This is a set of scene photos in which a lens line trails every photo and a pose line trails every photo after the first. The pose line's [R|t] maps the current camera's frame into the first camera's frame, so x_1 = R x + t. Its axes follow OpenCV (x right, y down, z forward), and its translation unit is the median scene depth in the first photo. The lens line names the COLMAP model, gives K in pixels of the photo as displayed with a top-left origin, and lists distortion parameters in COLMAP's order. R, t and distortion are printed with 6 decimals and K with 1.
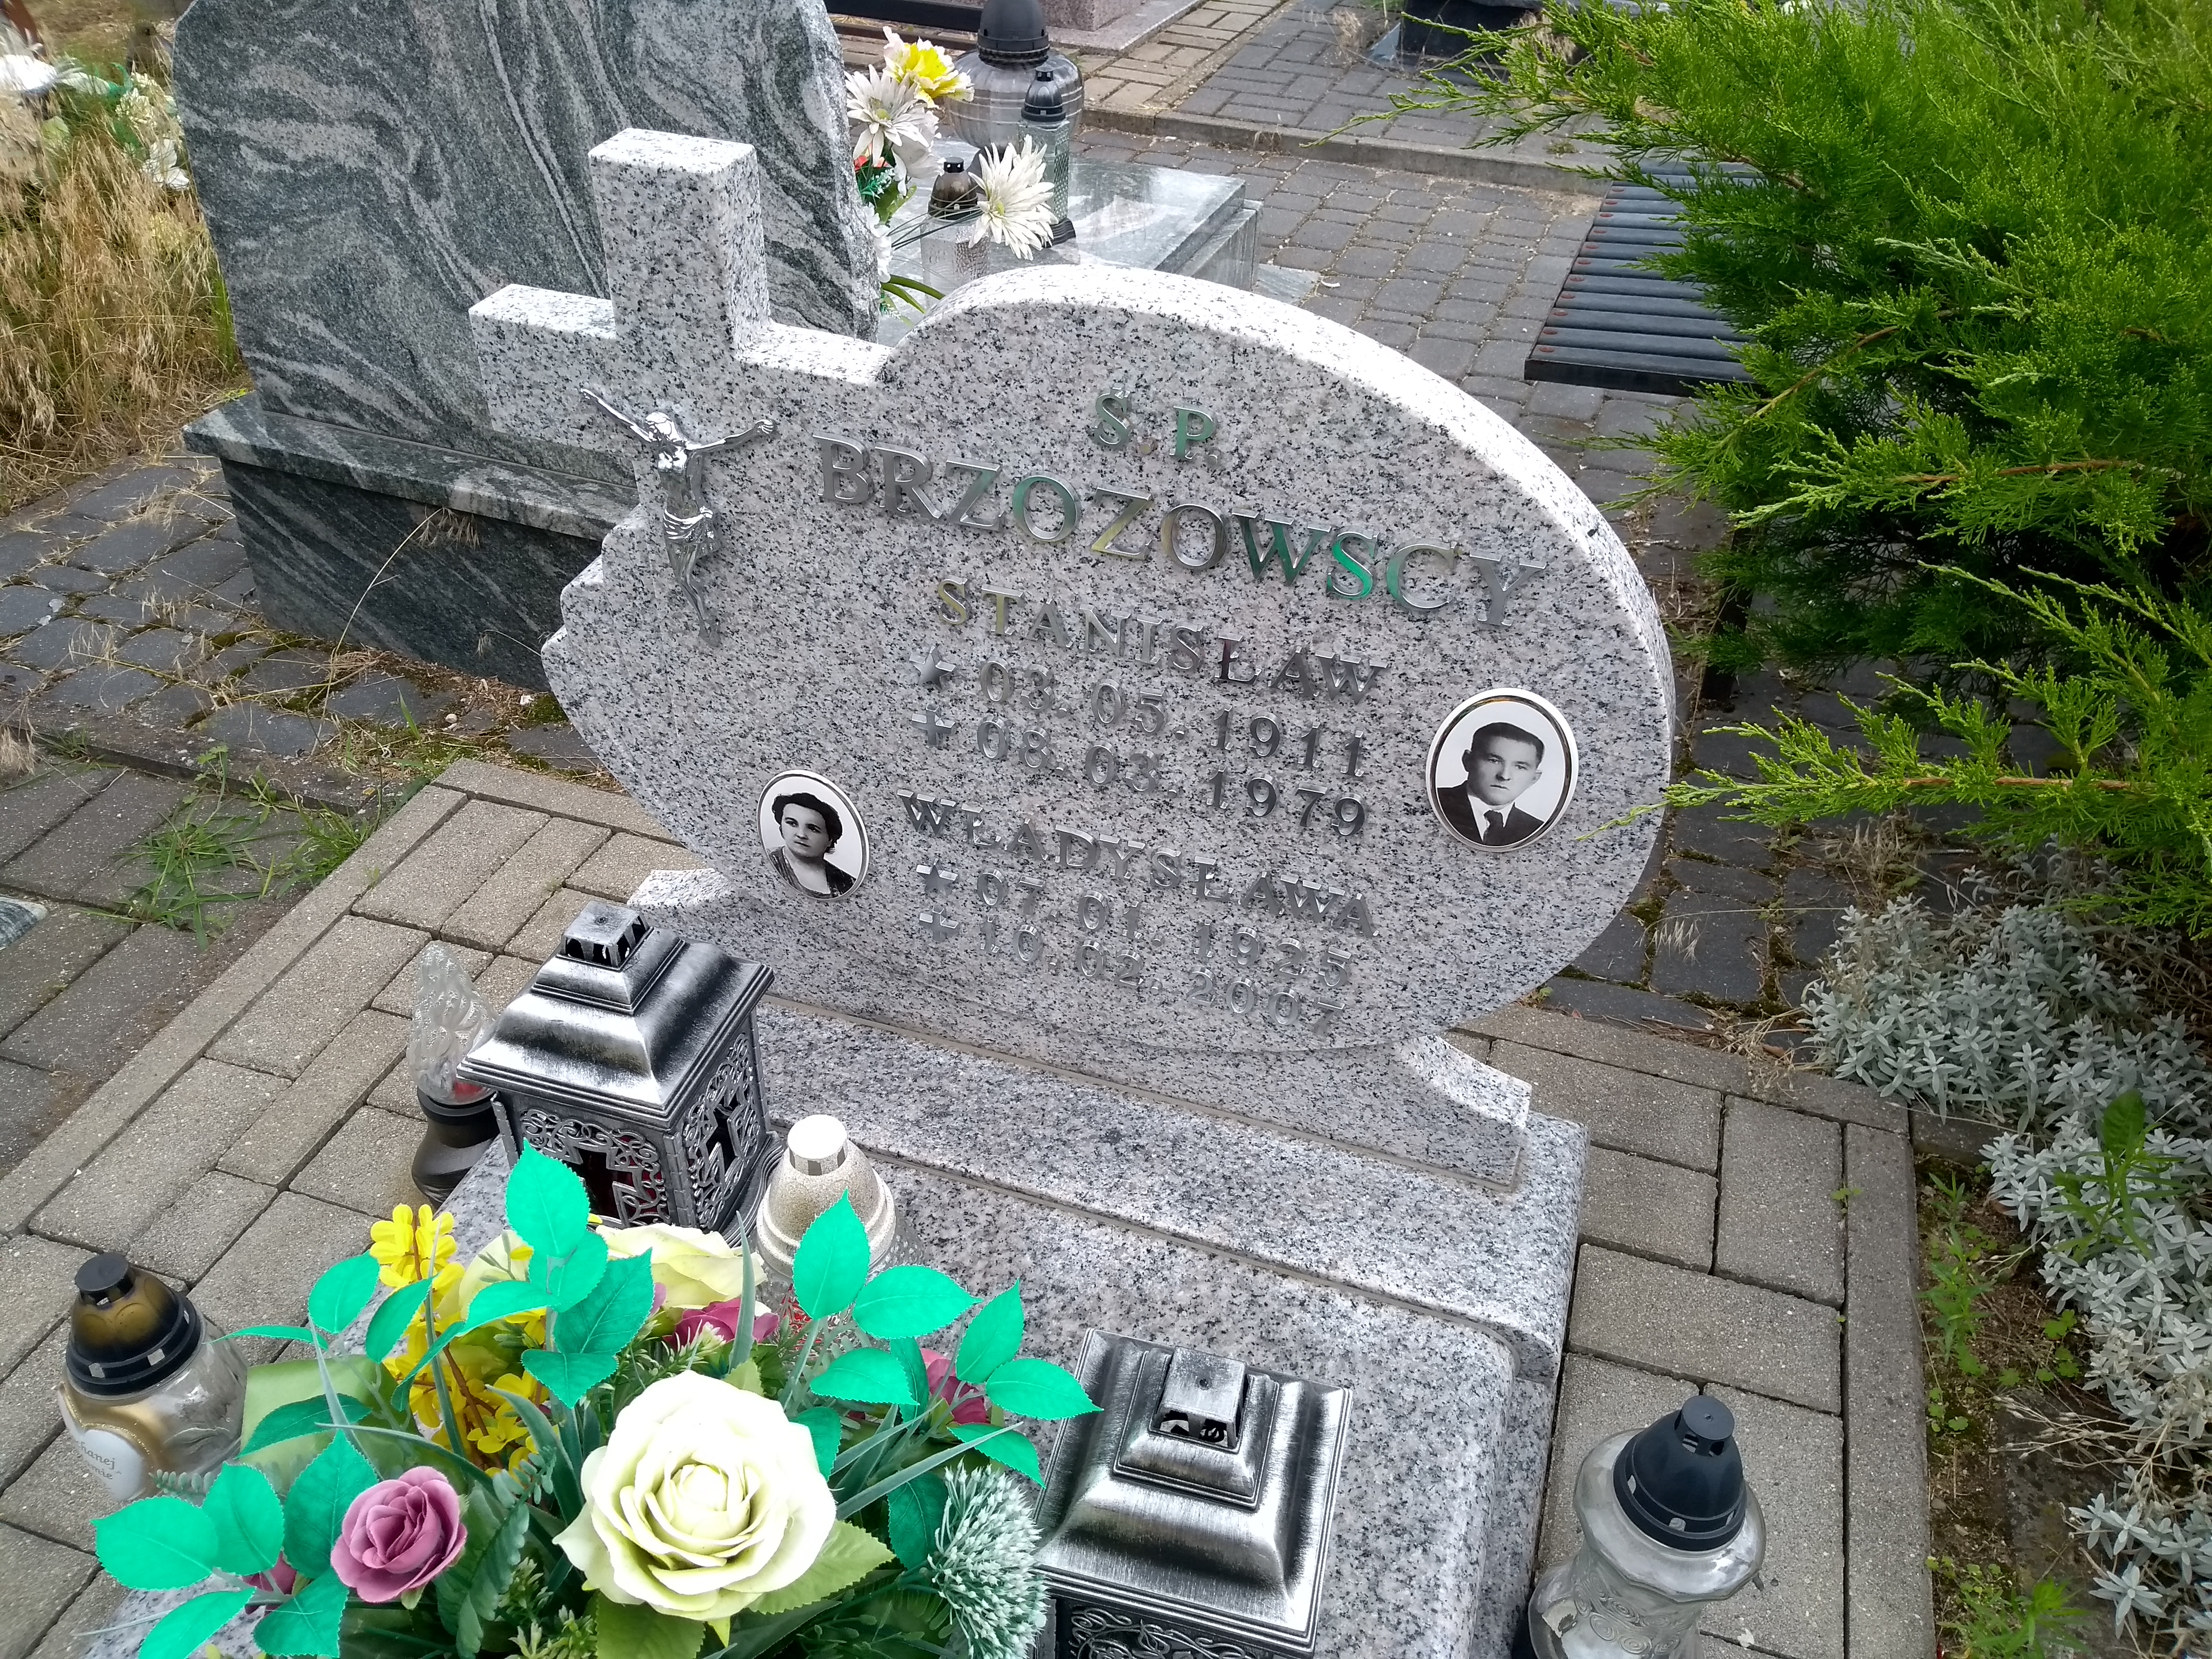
lens RADIAL K [[1699.0, 0, 1106.0], [0, 1699.0, 829.5], [0, 0, 1]] dist [0.004613, -0.003892]
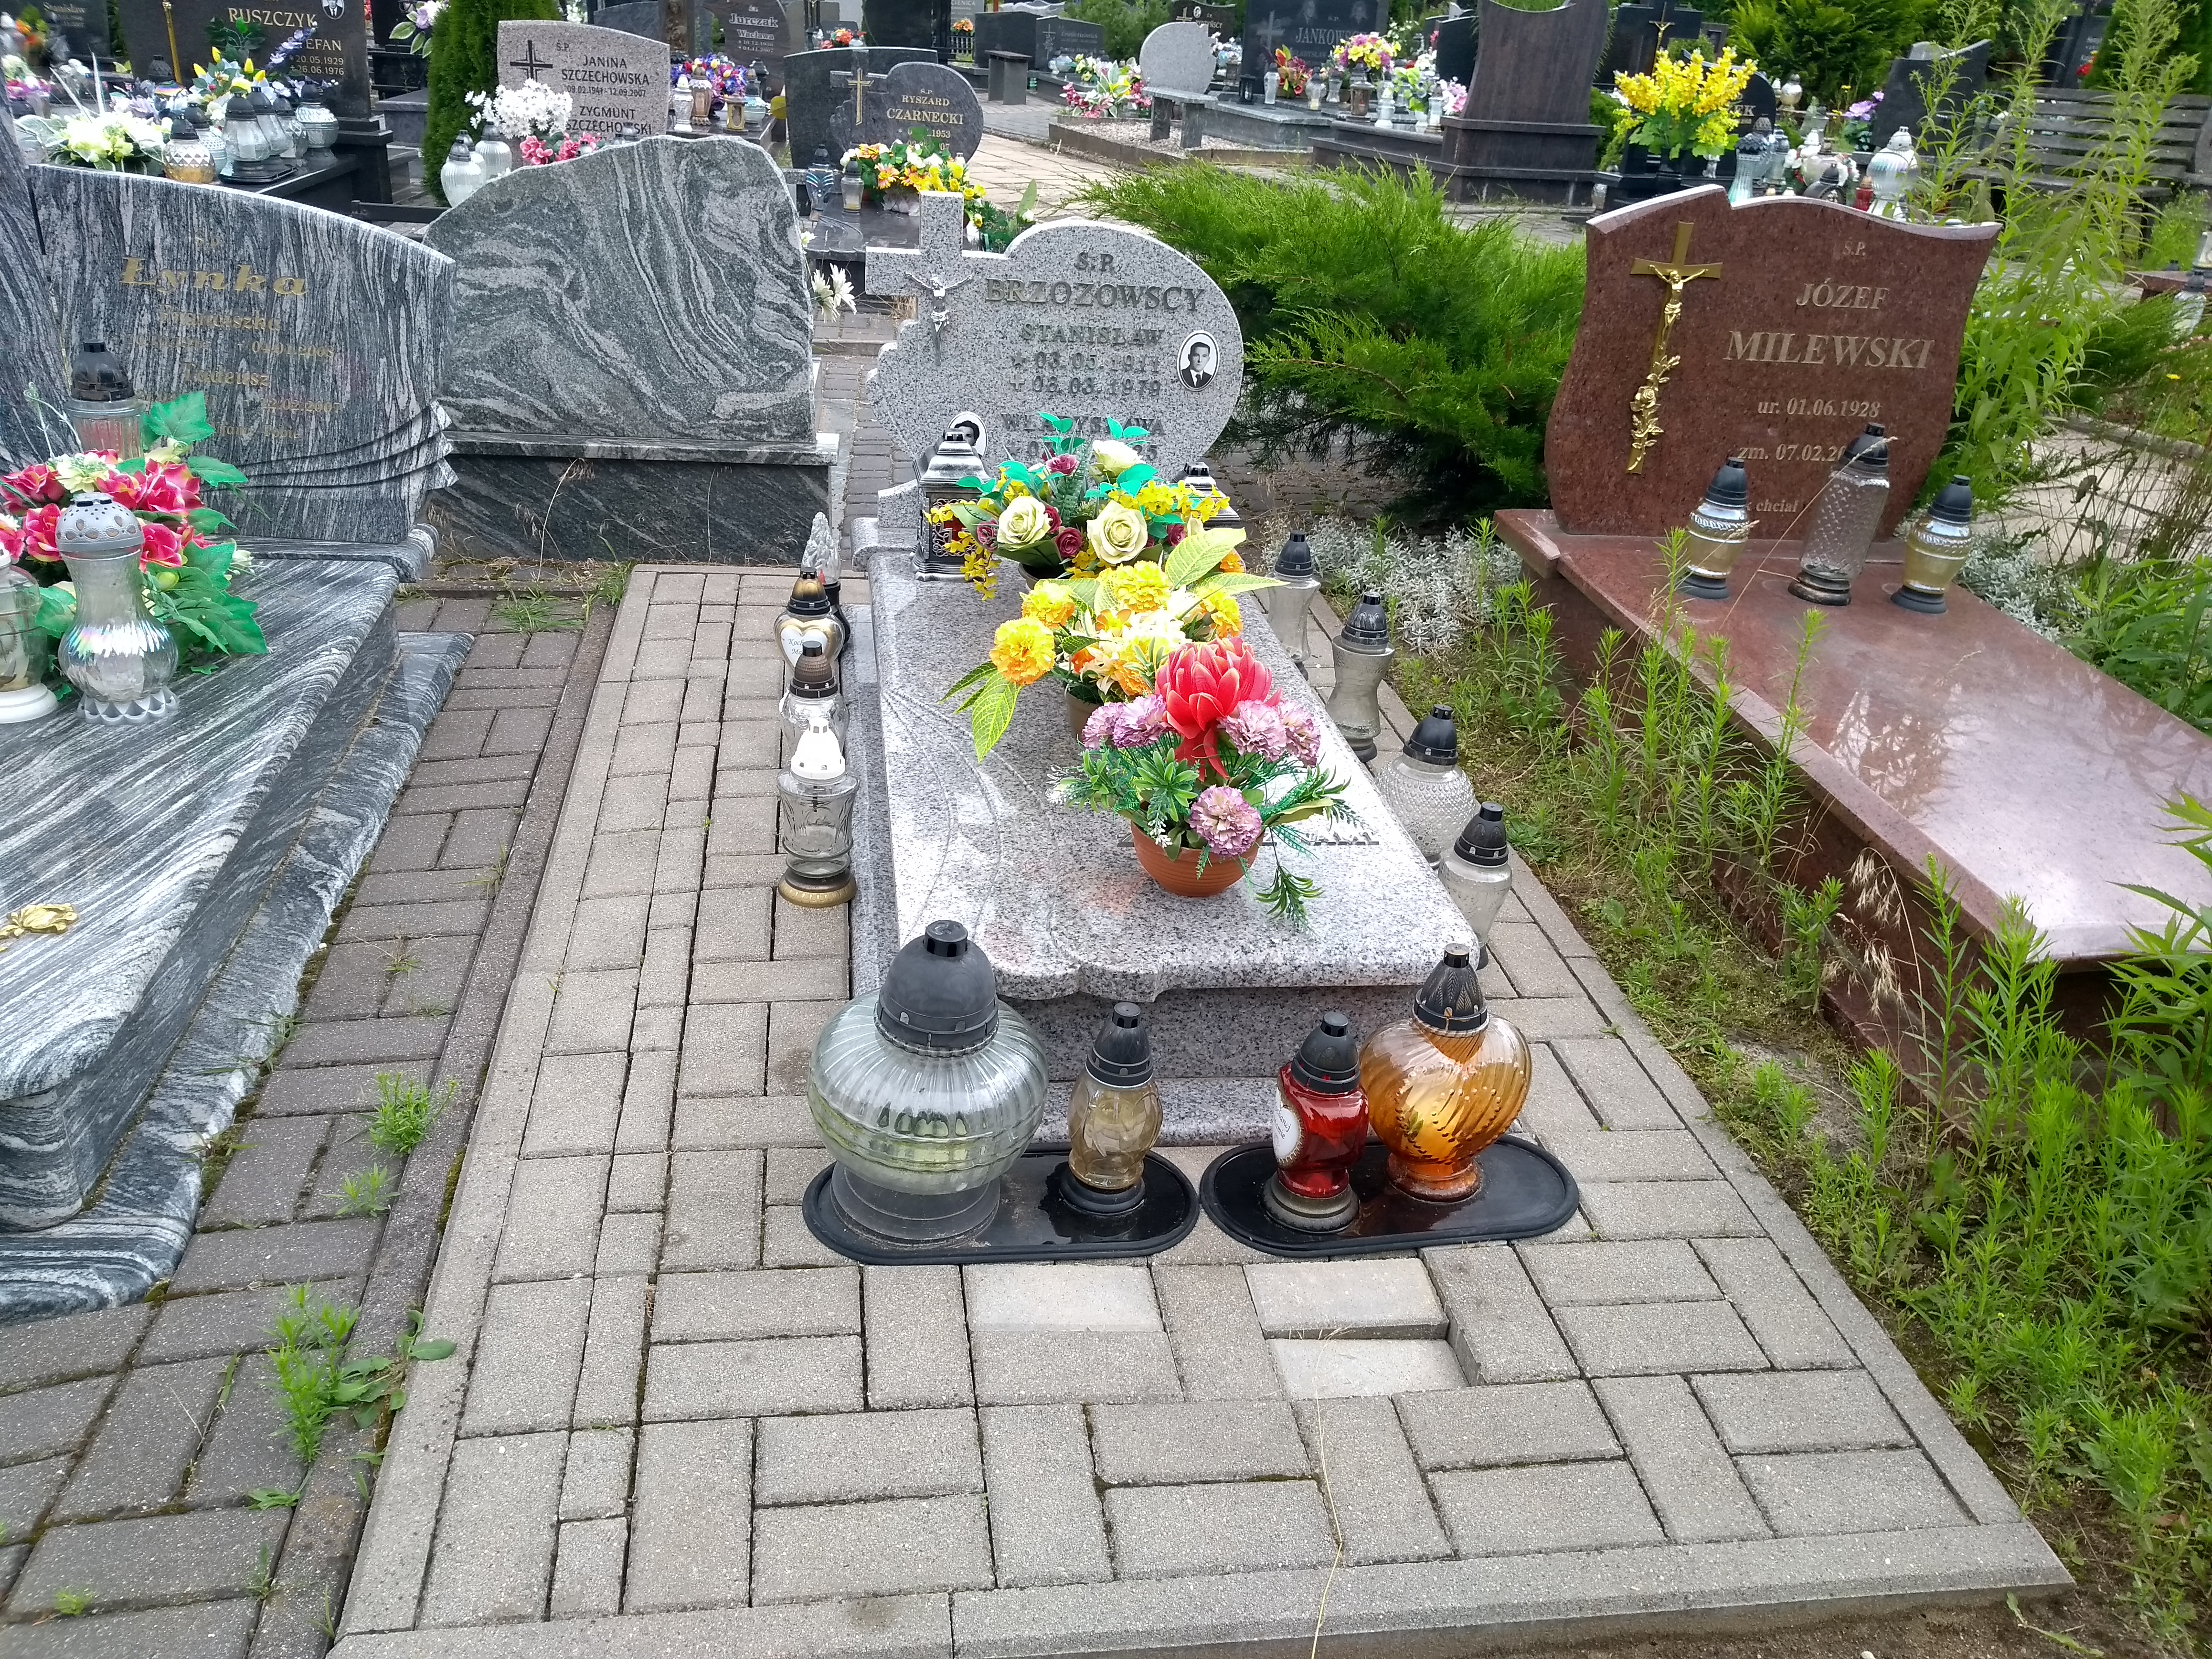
lens RADIAL K [[1699.0, 0, 1106.0], [0, 1699.0, 829.5], [0, 0, 1]] dist [0.004613, -0.003892]
pose [[0.889426, -0.175371, 0.422098, -0.863543], [0.251664, 0.958778, -0.131947, 0.715176], [-0.381559, 0.223584, 0.896896, -0.994505]]
